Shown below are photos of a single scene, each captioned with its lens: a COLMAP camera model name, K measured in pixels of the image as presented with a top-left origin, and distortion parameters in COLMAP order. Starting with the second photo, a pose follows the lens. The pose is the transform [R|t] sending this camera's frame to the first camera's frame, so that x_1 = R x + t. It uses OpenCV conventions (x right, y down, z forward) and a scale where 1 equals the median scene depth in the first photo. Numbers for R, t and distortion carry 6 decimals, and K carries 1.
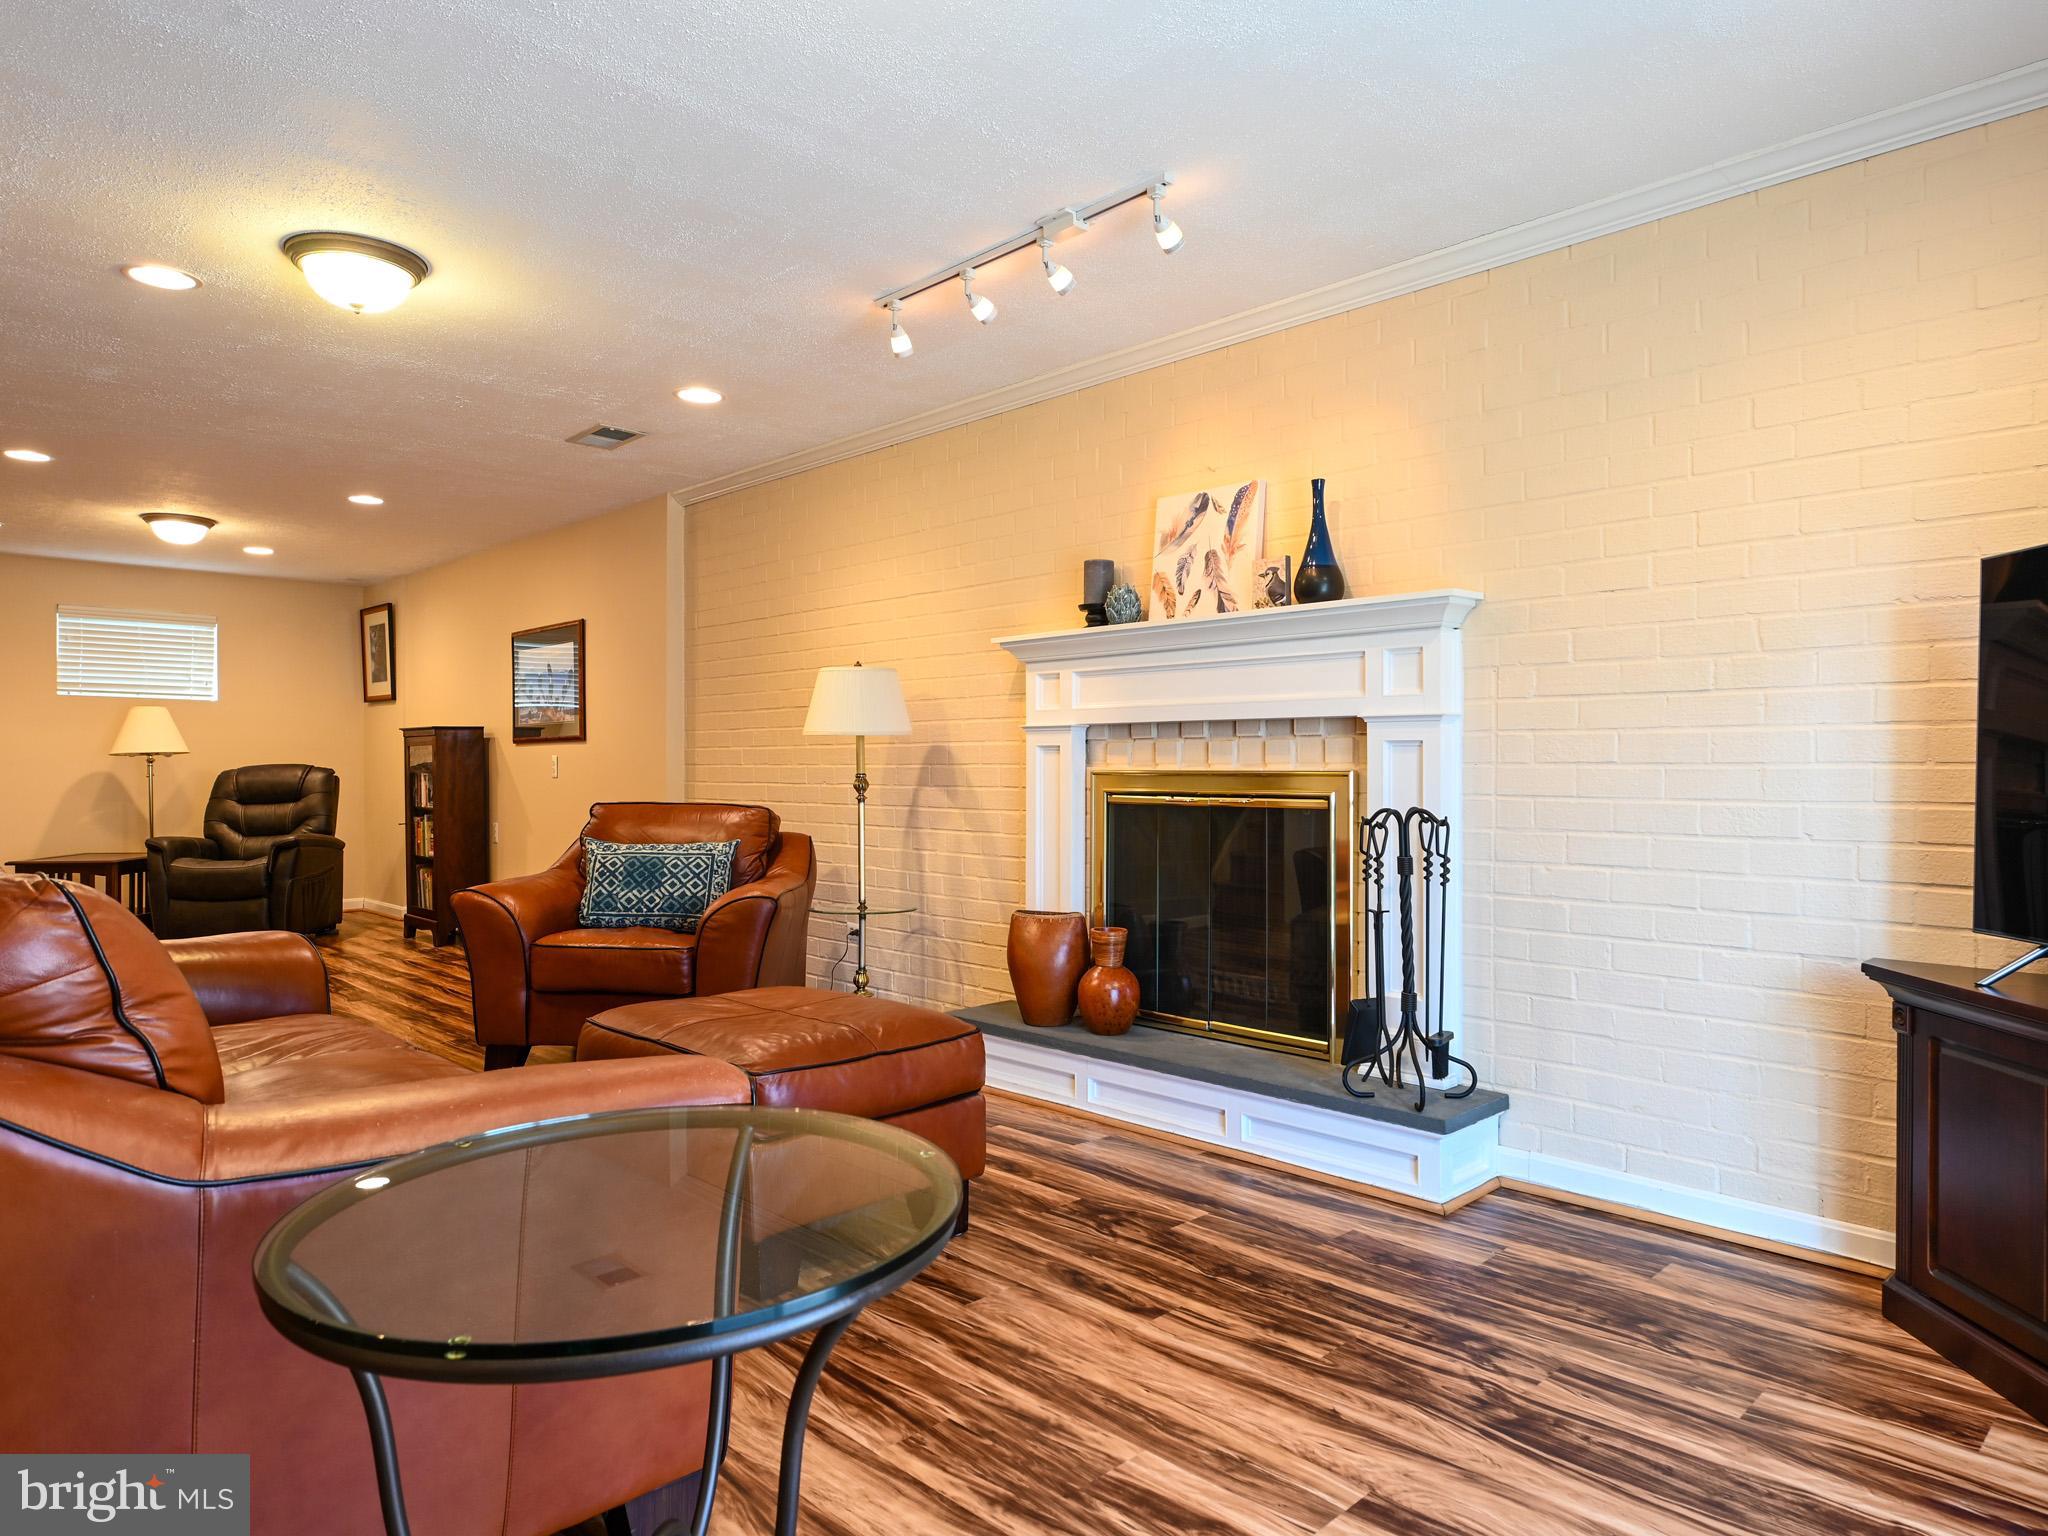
lens RADIAL K [[1280.2, 0, 1062.5], [0, 1280.2, 758.1], [0, 0, 1]] dist [-0.001710, 0.002905]
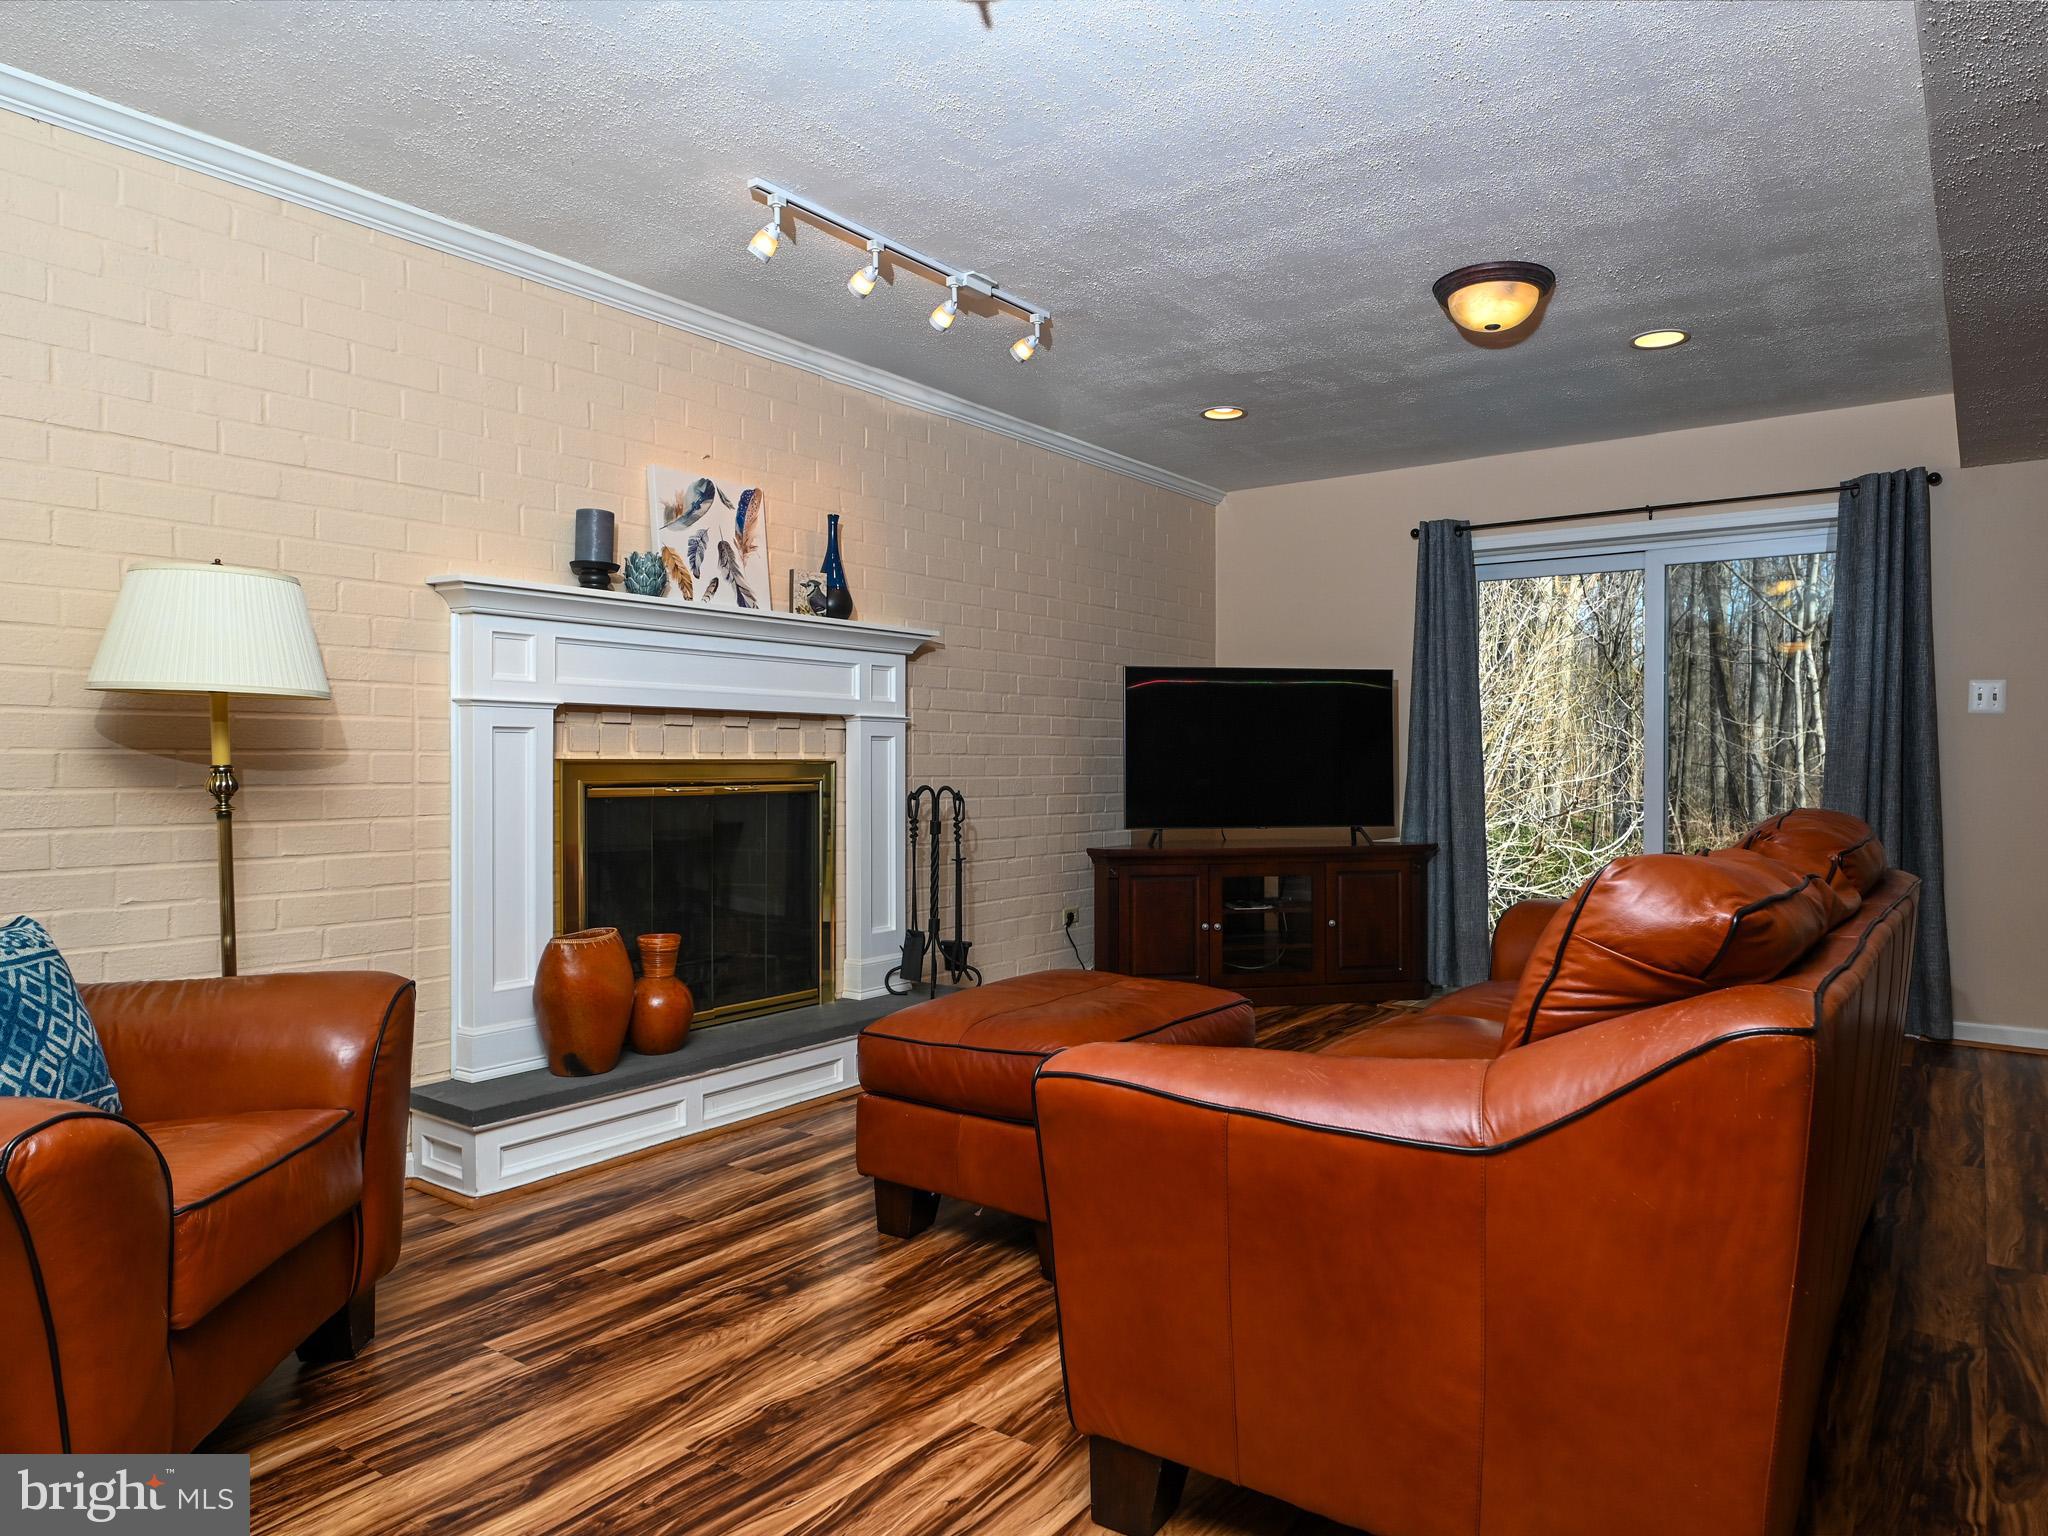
lens RADIAL K [[1280.2, 0, 1120.7], [0, 1280.2, 764.0], [0, 0, 1]] dist [-0.001710, 0.002905]
pose [[-0.186504, -0.002608, 0.982451, -0.868176], [-0.005345, 0.999984, 0.001640, 0.009327], [-0.982440, -0.004945, -0.186515, 0.816037]]
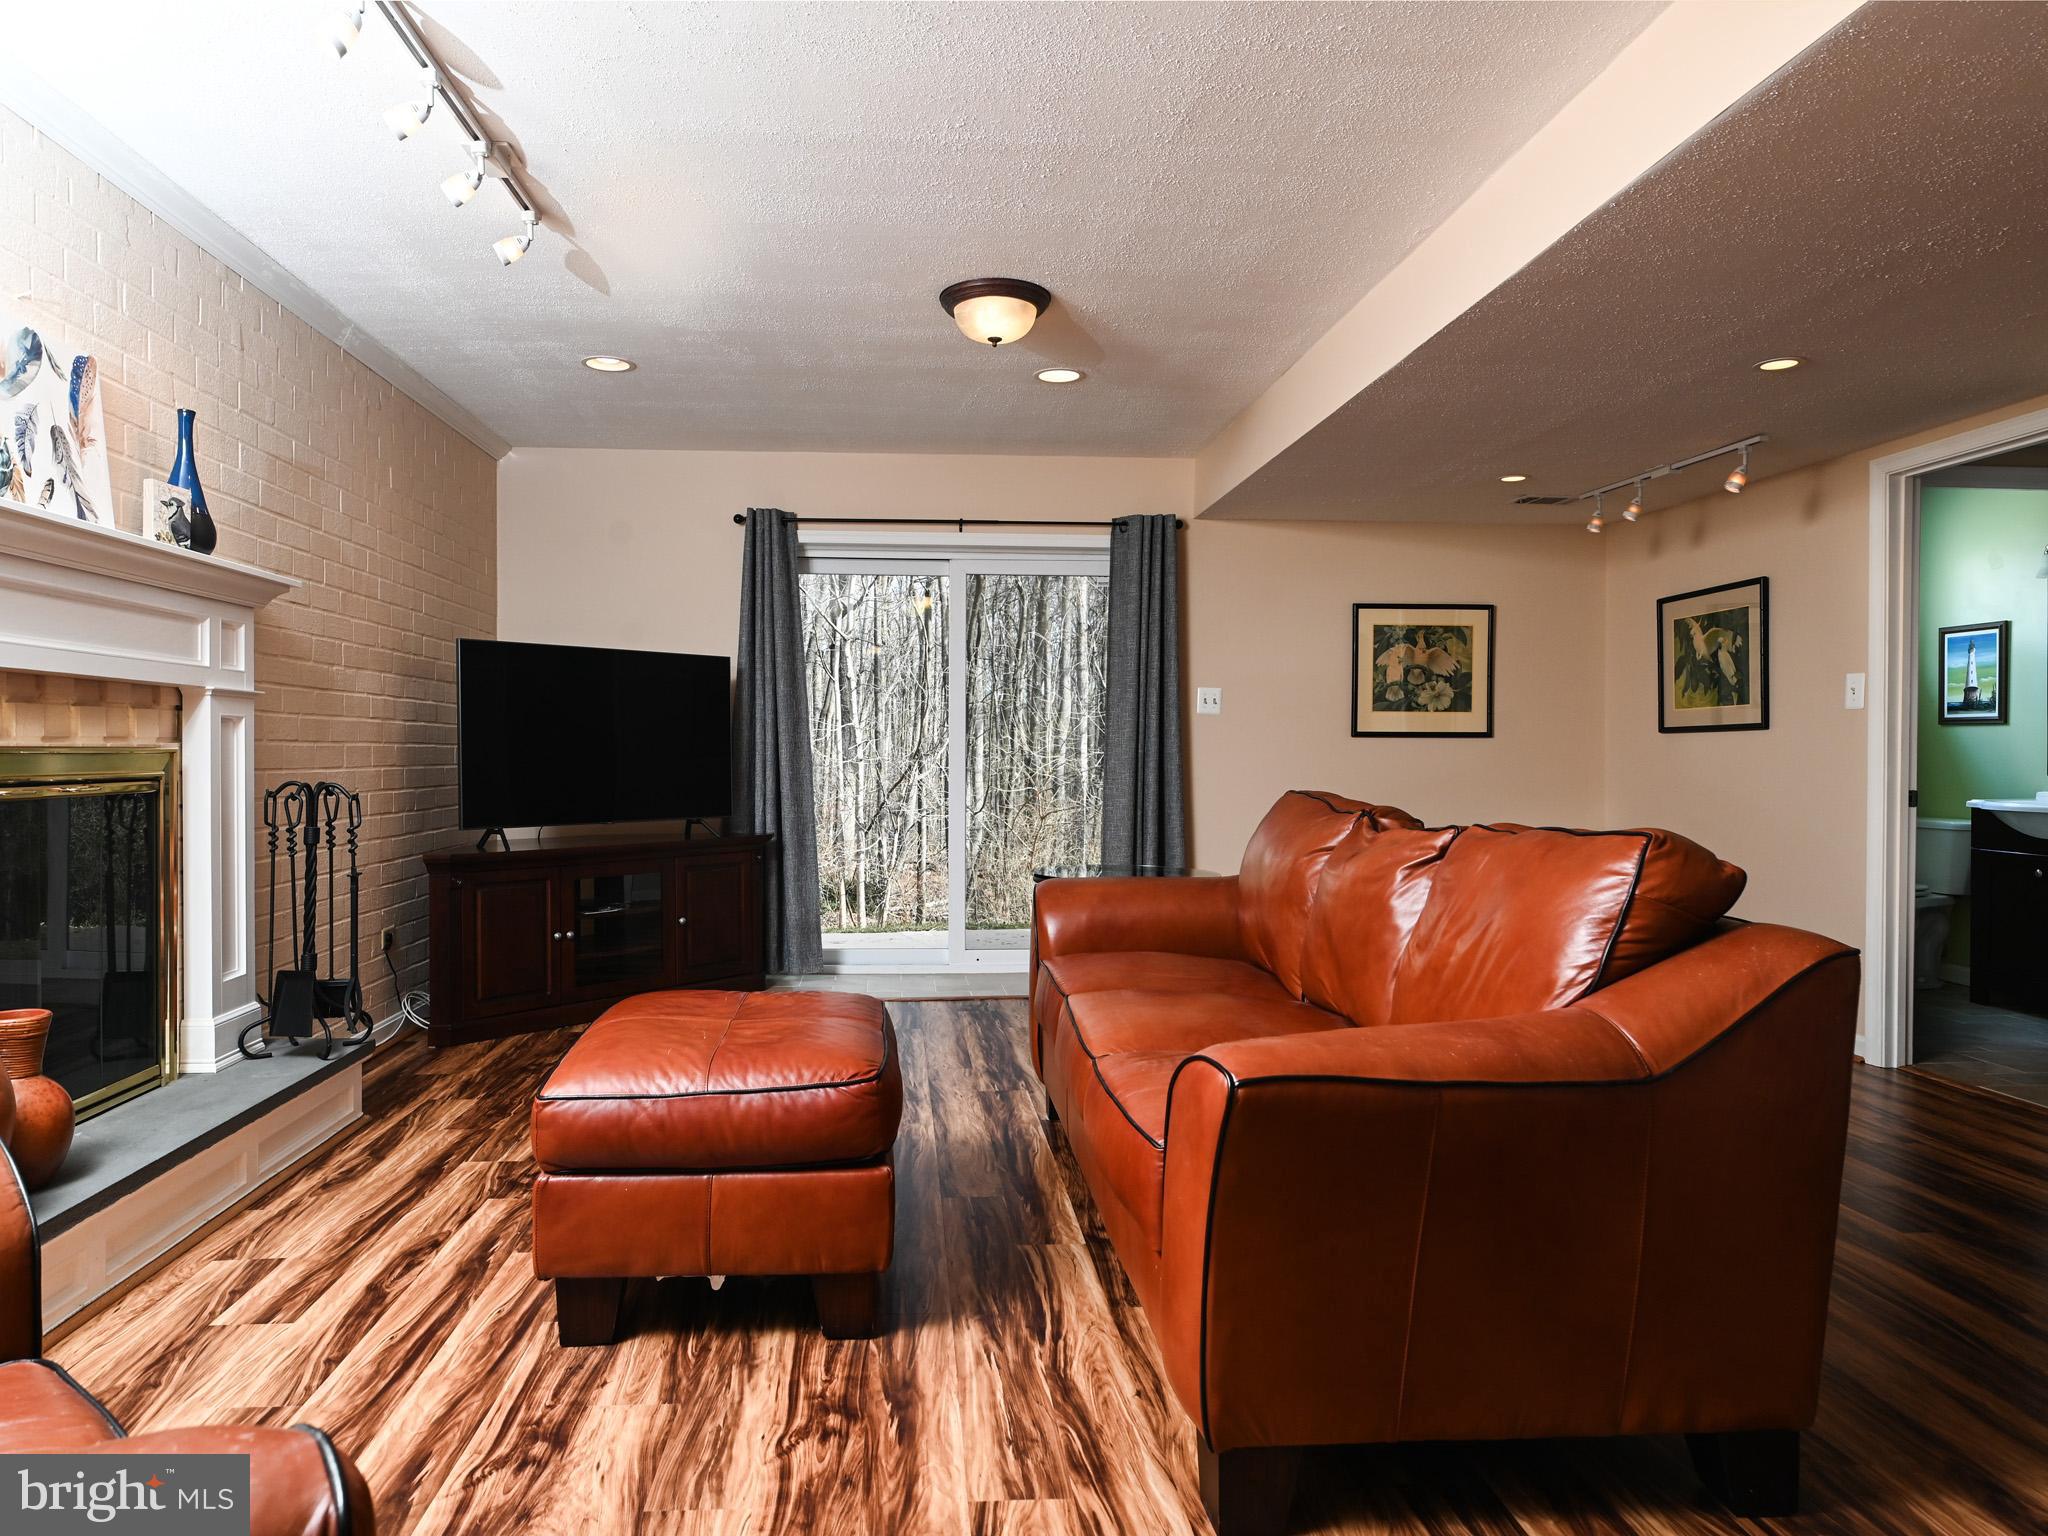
lens RADIAL K [[1280.2, 0, 977.8], [0, 1280.2, 763.3], [0, 0, 1]] dist [-0.001710, 0.002905]
pose [[-0.751779, -0.008696, 0.659358, -0.658887], [-0.006158, 0.999962, 0.006168, 0.010477], [-0.659386, 0.000577, -0.751804, 1.104610]]
